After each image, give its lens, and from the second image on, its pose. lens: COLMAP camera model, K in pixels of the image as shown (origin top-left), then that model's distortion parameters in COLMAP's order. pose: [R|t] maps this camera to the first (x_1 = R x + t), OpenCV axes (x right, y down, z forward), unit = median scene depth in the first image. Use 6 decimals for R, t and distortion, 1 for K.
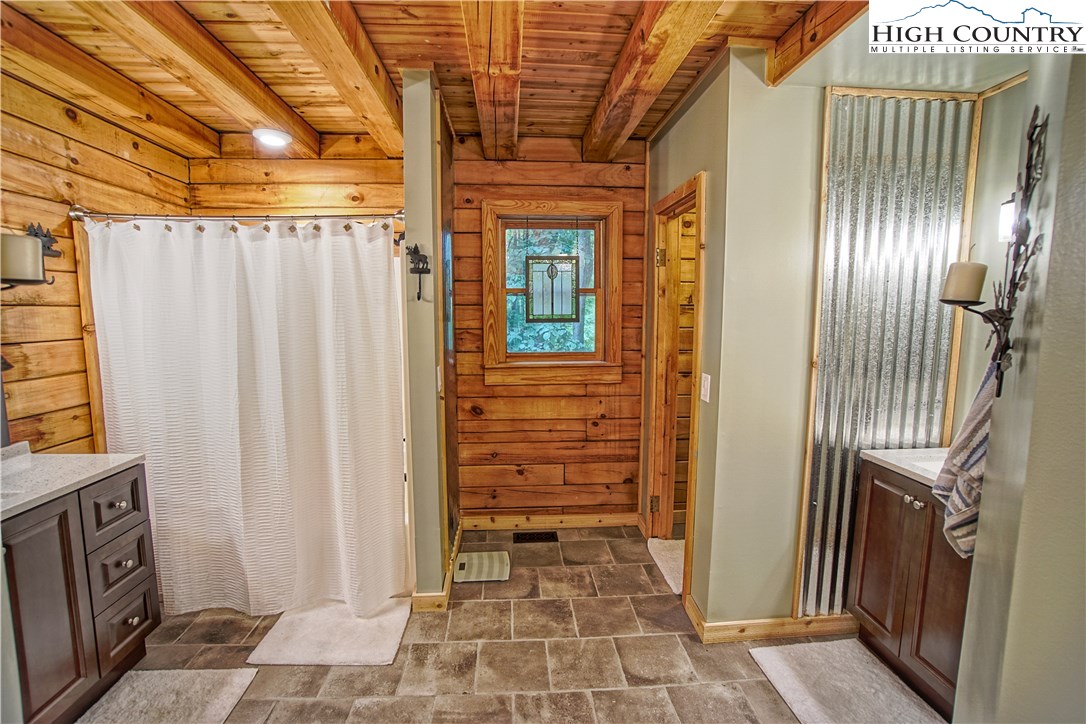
lens RADIAL K [[483.5, 0, 535.7], [0, 483.5, 360.1], [0, 0, 1]] dist [-0.068955, 0.025261]
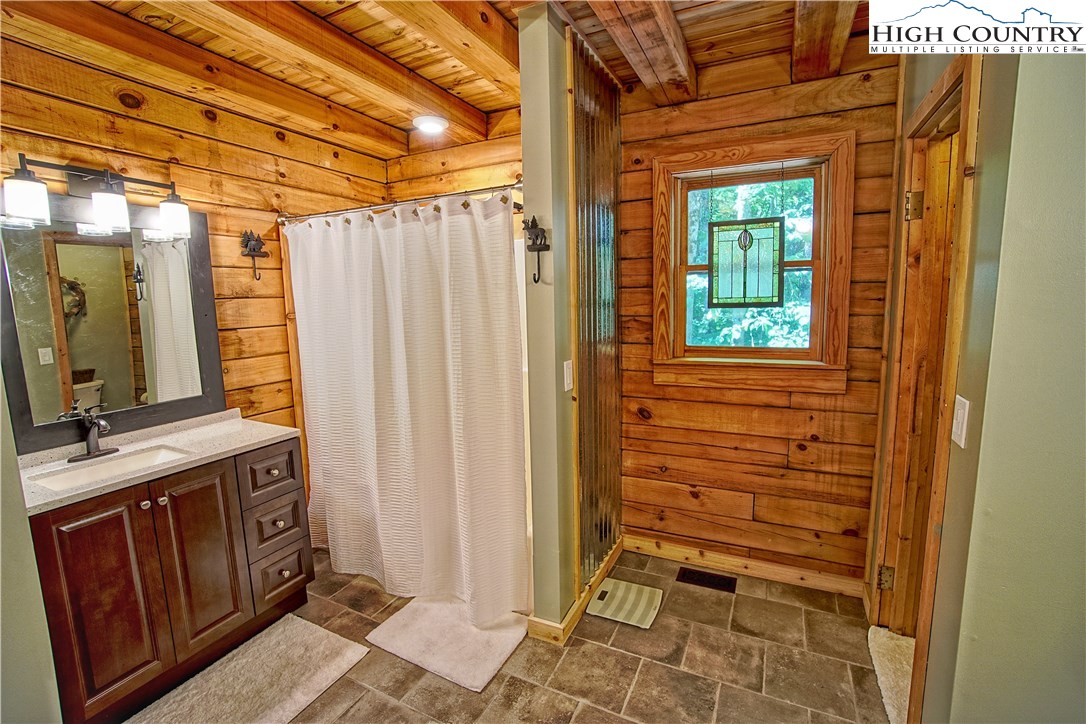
lens RADIAL K [[483.5, 0, 535.7], [0, 483.5, 360.1], [0, 0, 1]] dist [-0.068955, 0.025261]
pose [[0.863897, 0.044761, -0.501675, 0.158978], [-0.029141, 0.998817, 0.038935, -0.018647], [0.502824, -0.019016, 0.864180, 0.224526]]
